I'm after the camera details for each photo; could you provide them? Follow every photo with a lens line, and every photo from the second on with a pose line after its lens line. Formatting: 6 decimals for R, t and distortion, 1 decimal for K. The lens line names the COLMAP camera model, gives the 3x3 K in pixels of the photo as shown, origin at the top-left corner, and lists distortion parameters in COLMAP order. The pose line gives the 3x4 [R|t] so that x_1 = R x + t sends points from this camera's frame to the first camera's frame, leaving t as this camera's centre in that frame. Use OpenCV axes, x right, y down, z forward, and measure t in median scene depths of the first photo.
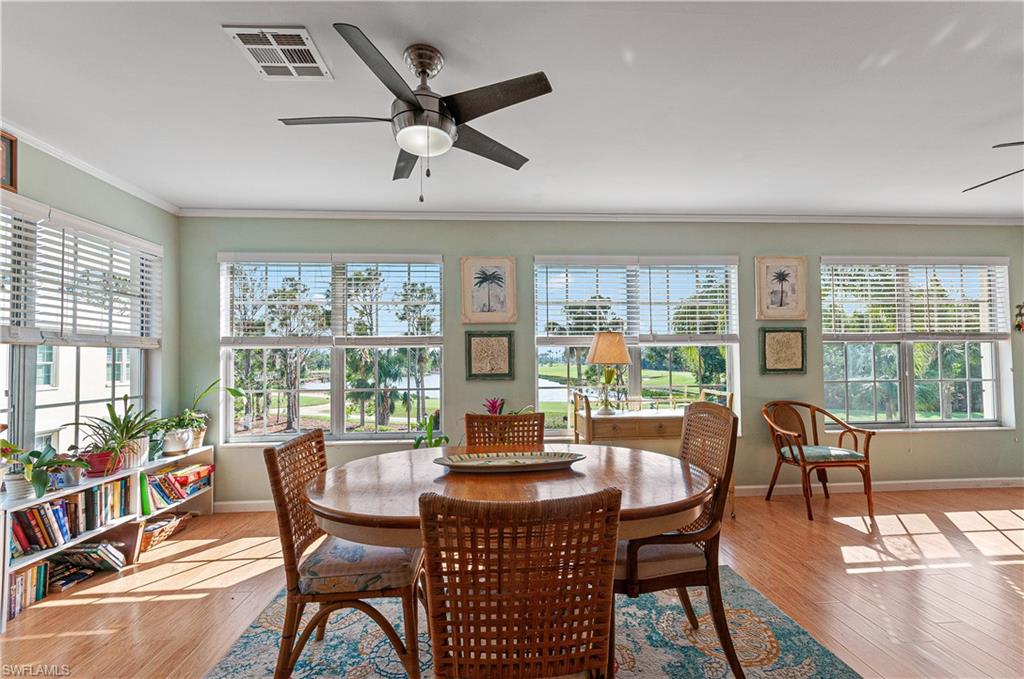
lens RADIAL K [[447.2, 0, 509.5], [0, 447.2, 348.8], [0, 0, 1]] dist [0.001723, 0.000440]
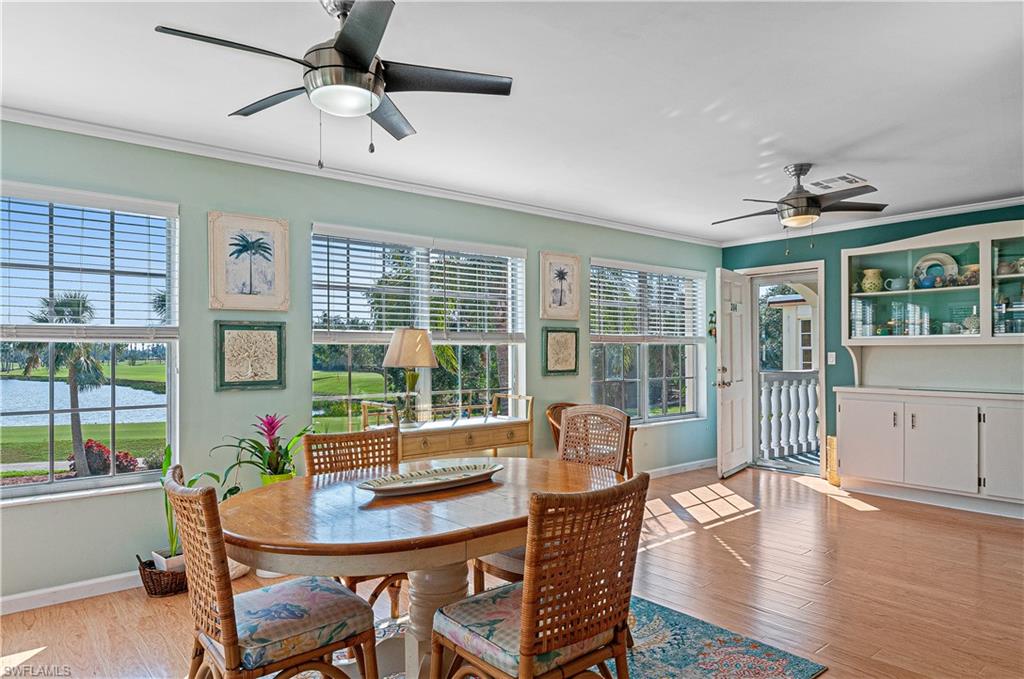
lens RADIAL K [[638.3, 0, 512.2], [0, 638.3, 352.1], [0, 0, 1]] dist [-0.017256, 0.001636]
pose [[0.809260, 0.005945, 0.587420, -0.303632], [-0.017873, 0.999735, 0.014504, -0.012937], [-0.587178, -0.022237, 0.809152, -0.063596]]
